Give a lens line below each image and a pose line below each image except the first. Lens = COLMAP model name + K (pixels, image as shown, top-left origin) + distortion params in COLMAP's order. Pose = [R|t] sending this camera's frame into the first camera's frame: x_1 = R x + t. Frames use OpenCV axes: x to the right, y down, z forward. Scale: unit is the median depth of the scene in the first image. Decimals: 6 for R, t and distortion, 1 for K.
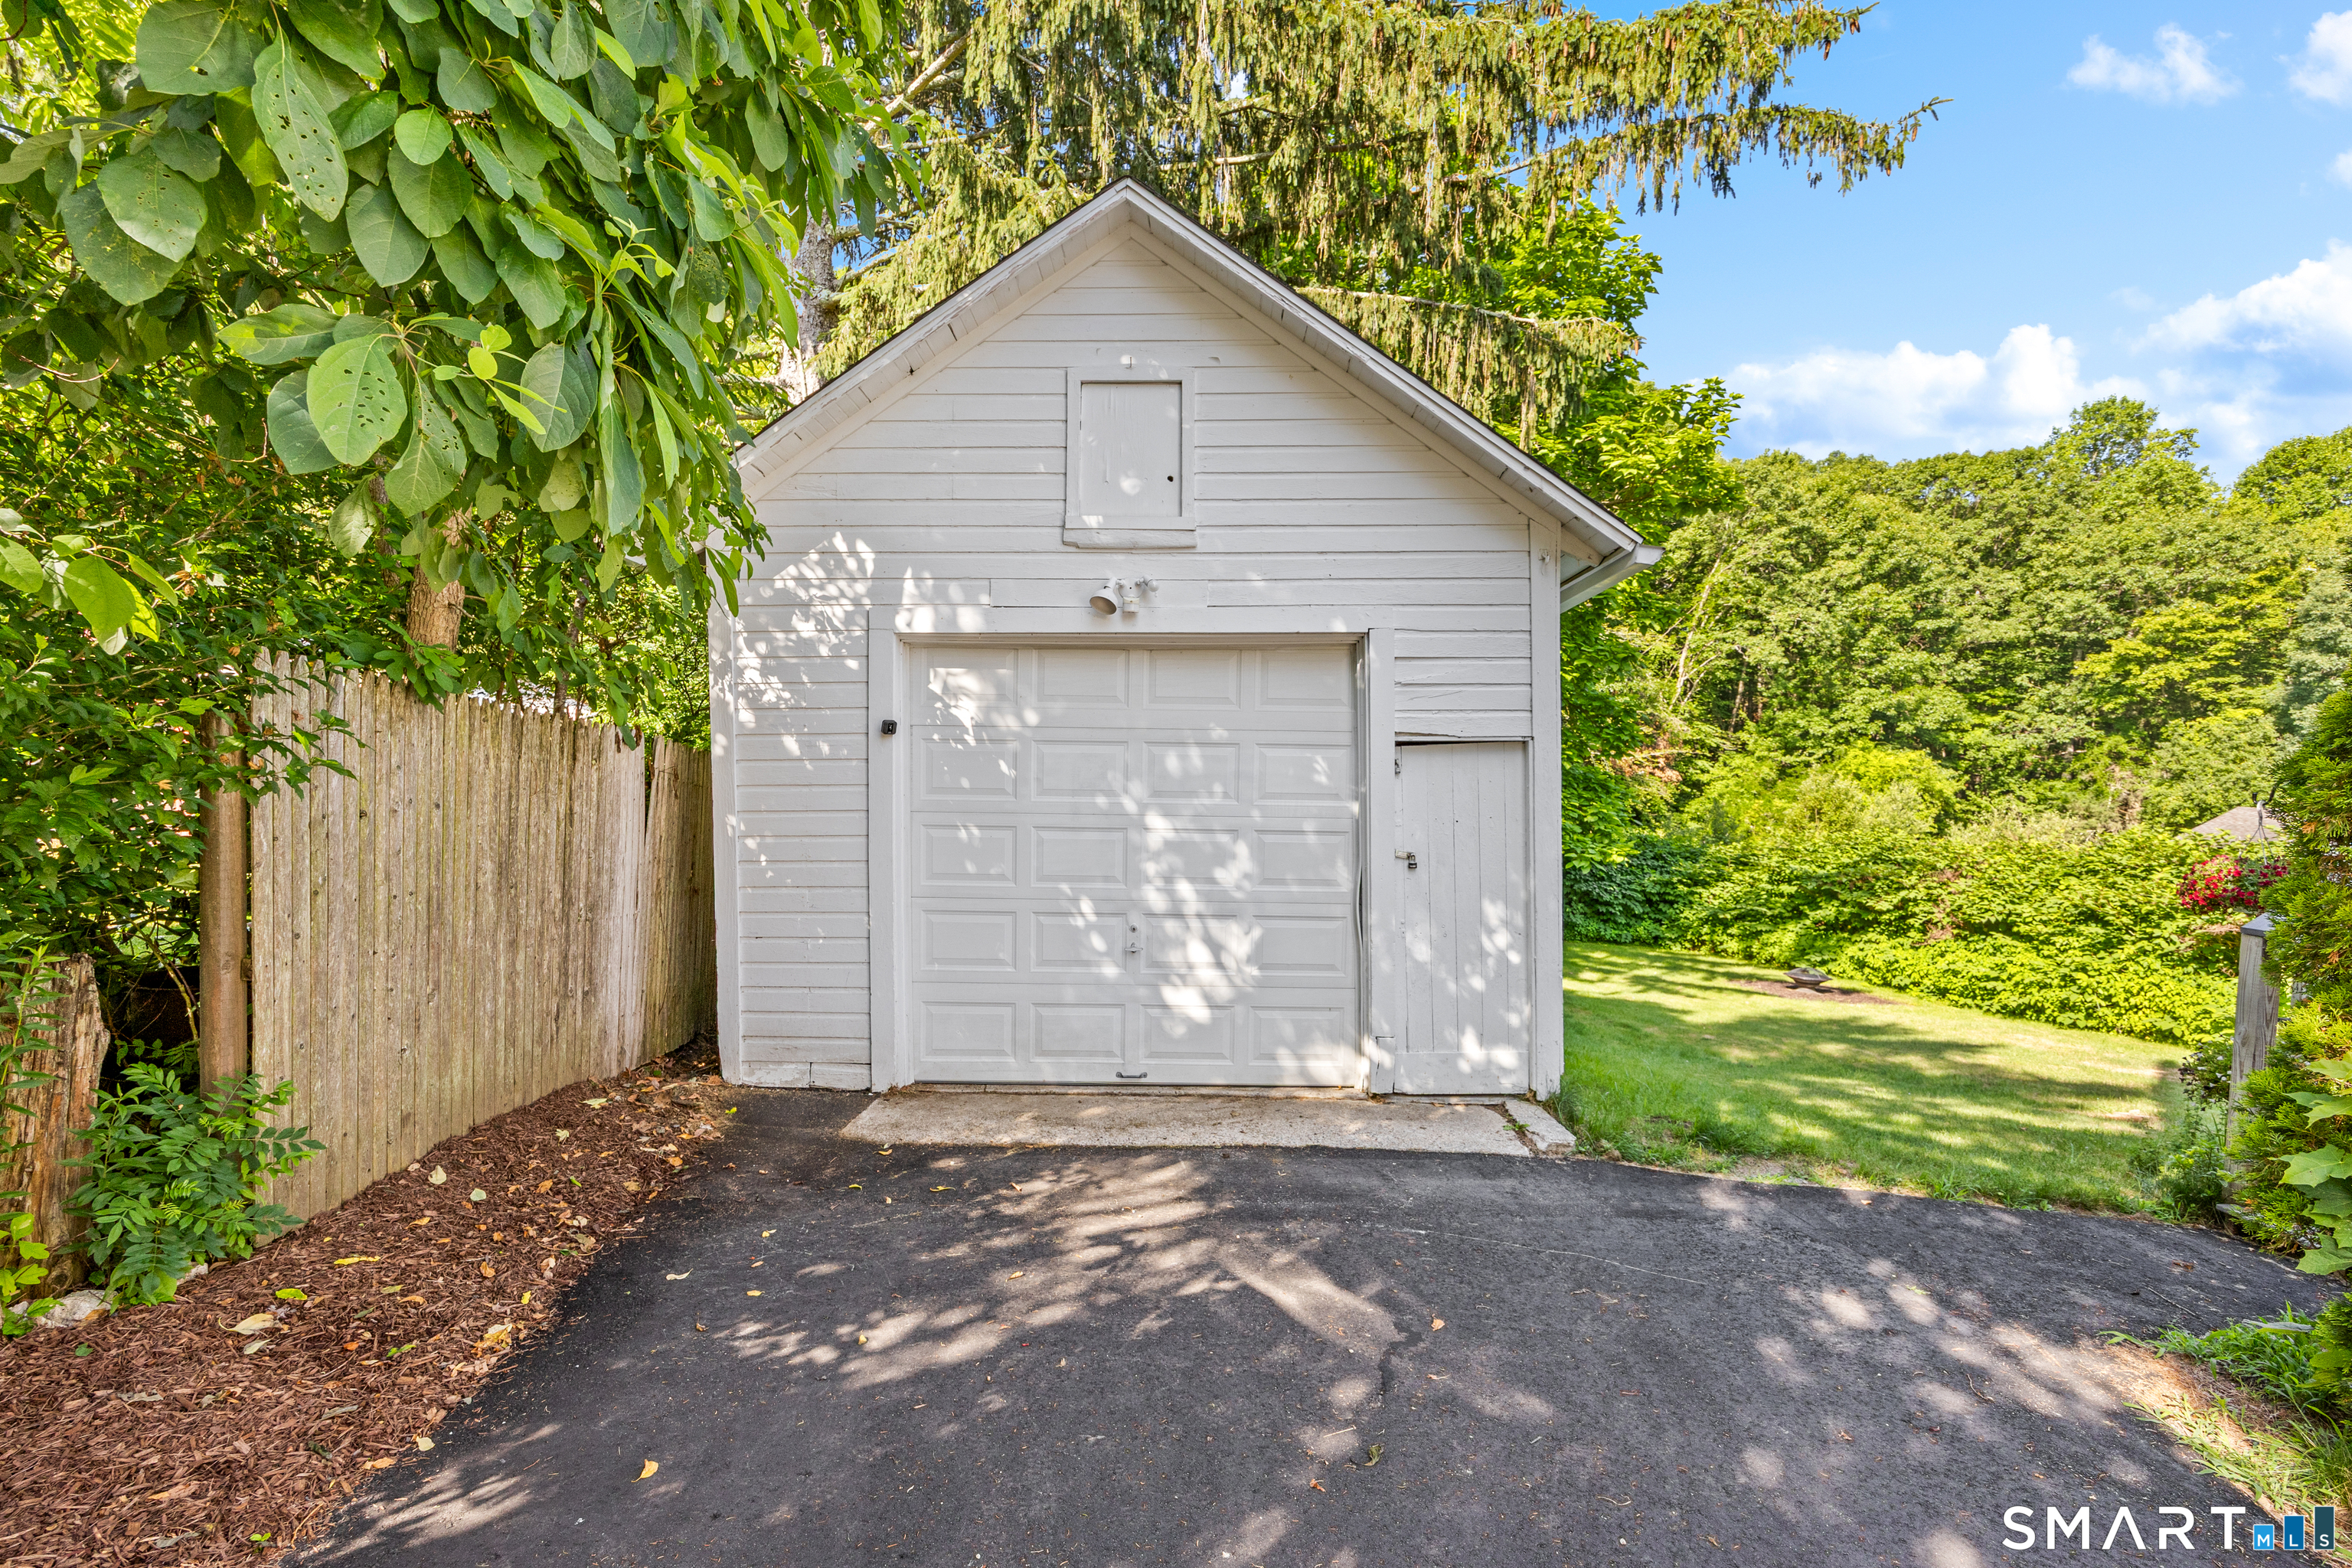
lens RADIAL K [[1035.5, 0, 1180.6], [0, 1035.5, 844.8], [0, 0, 1]] dist [-0.002530, -0.000234]
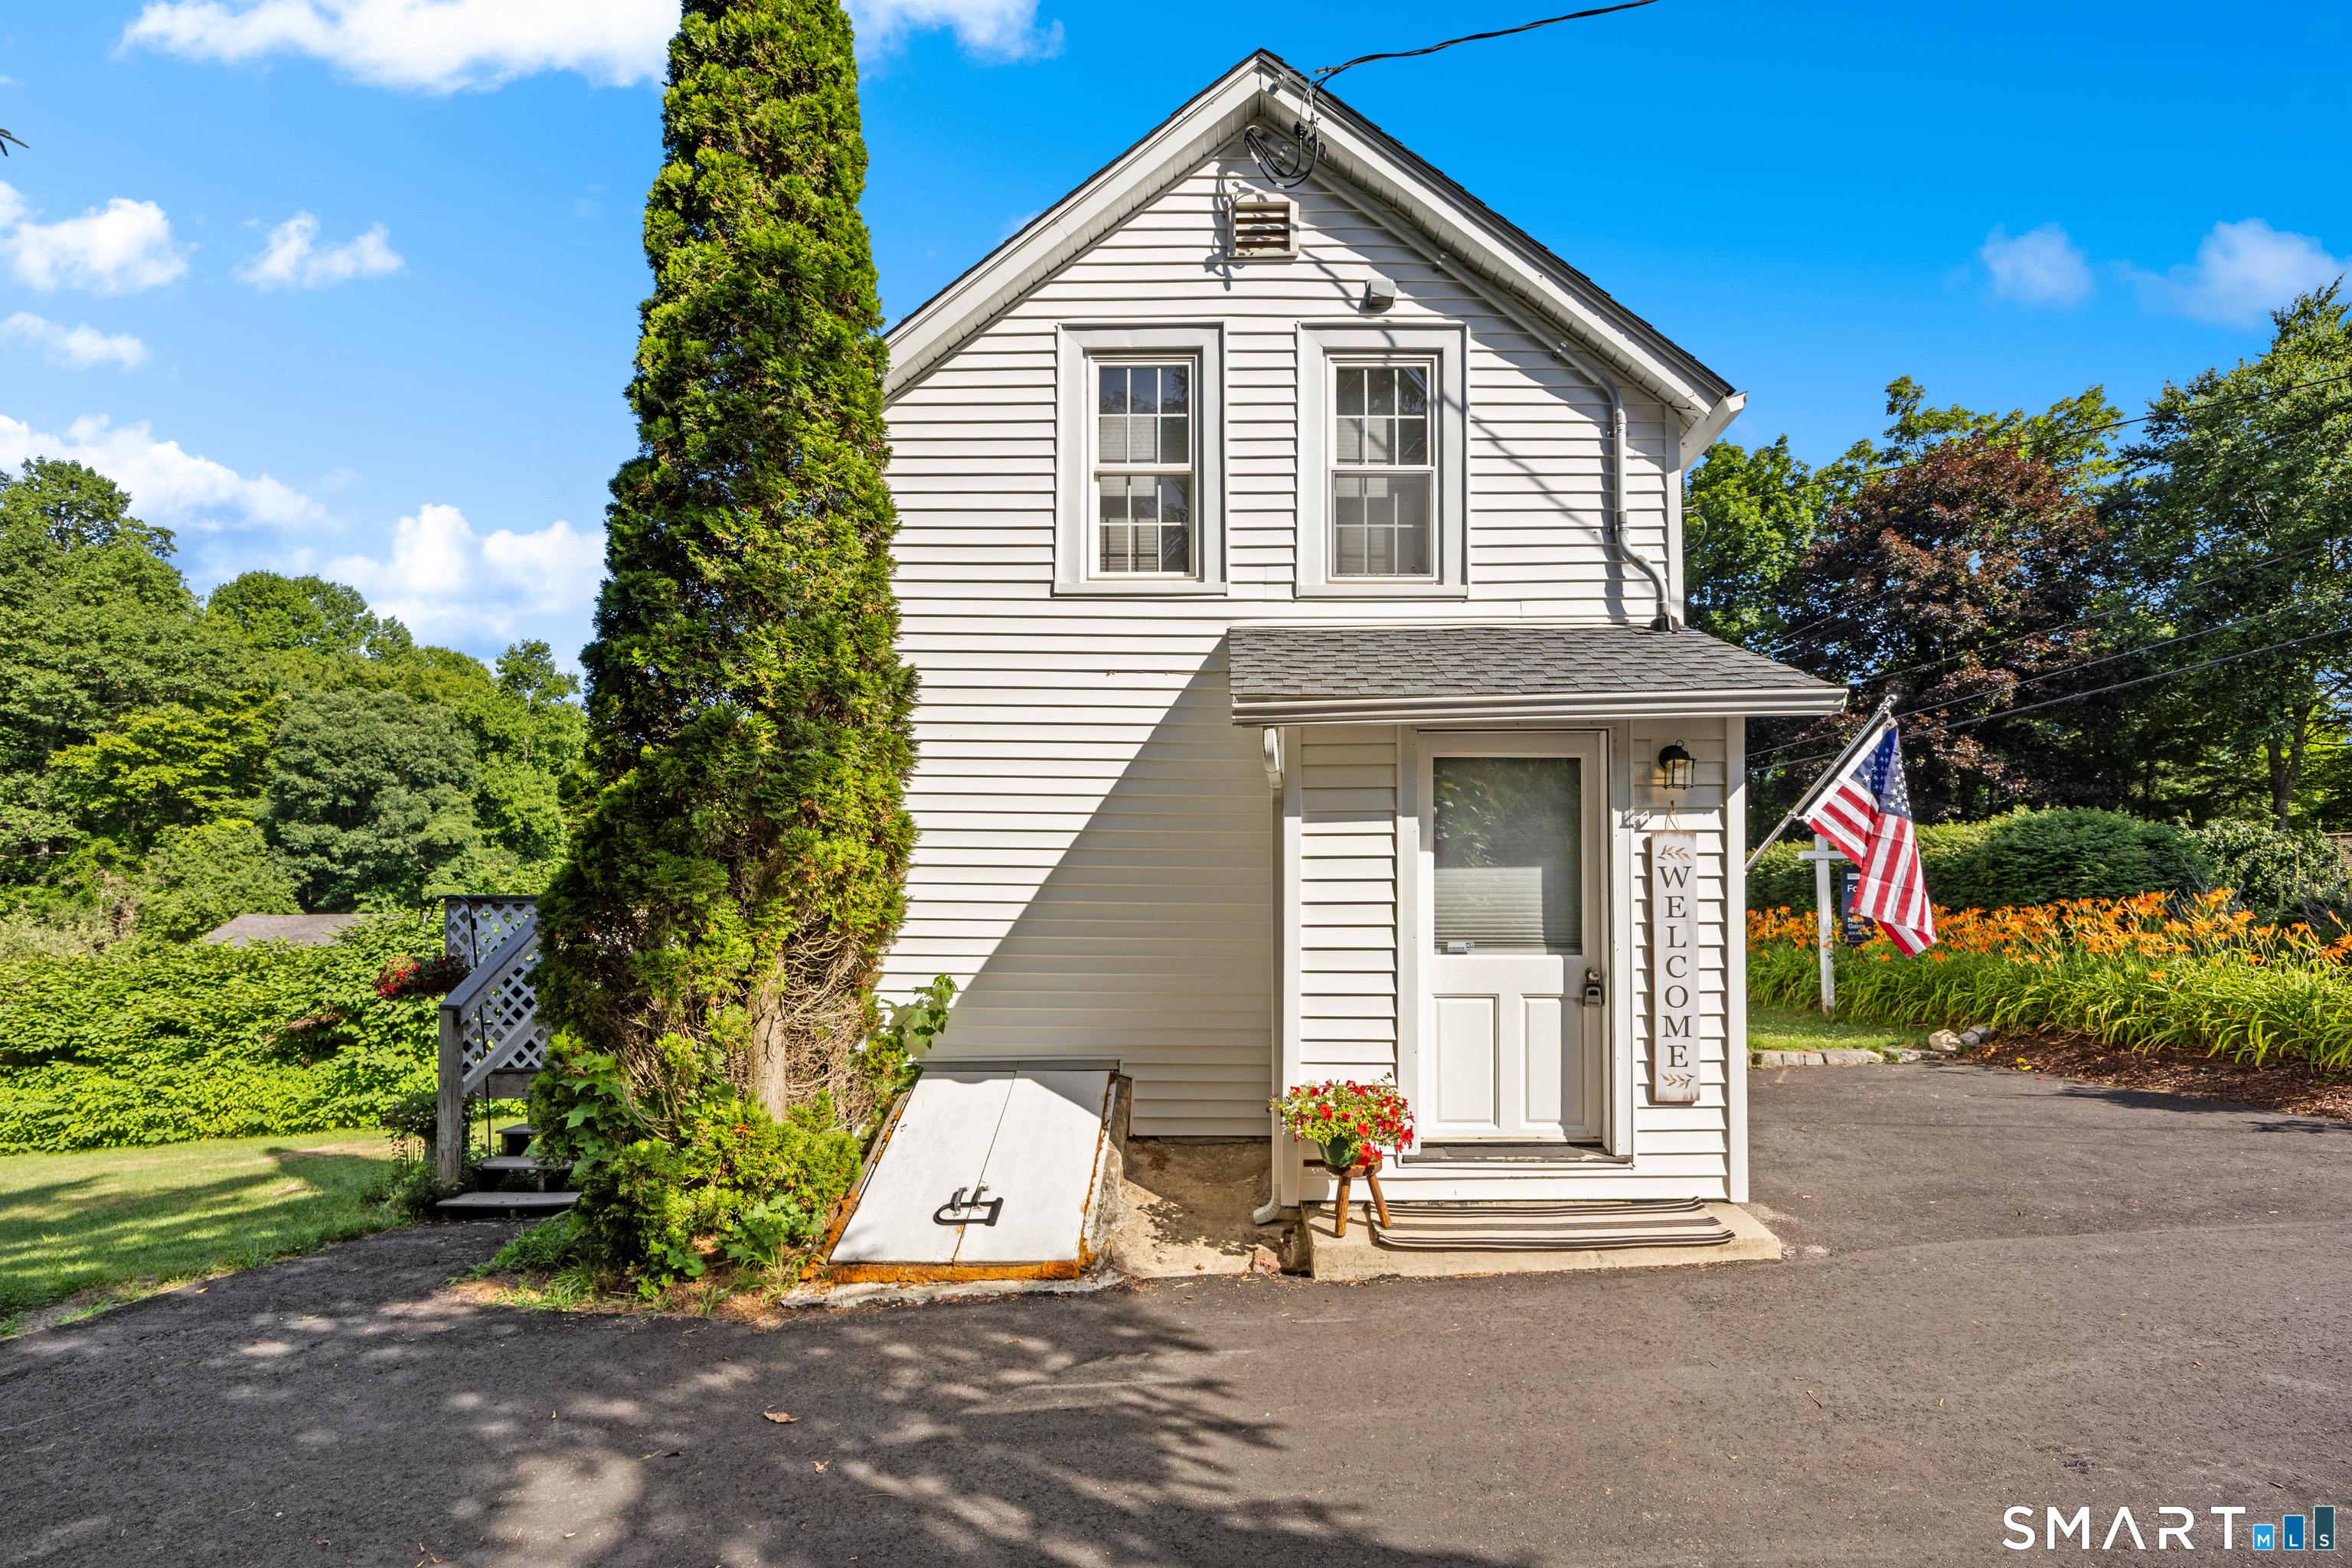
lens RADIAL K [[1632.2, 0, 1176.2], [0, 1632.2, 785.7], [0, 0, 1]] dist [0.001363, 0.001185]
pose [[0.112589, 0.055564, 0.992087, -0.504106], [0.052650, 0.996699, -0.061798, -0.013409], [-0.992246, 0.059191, 0.109292, -0.127239]]
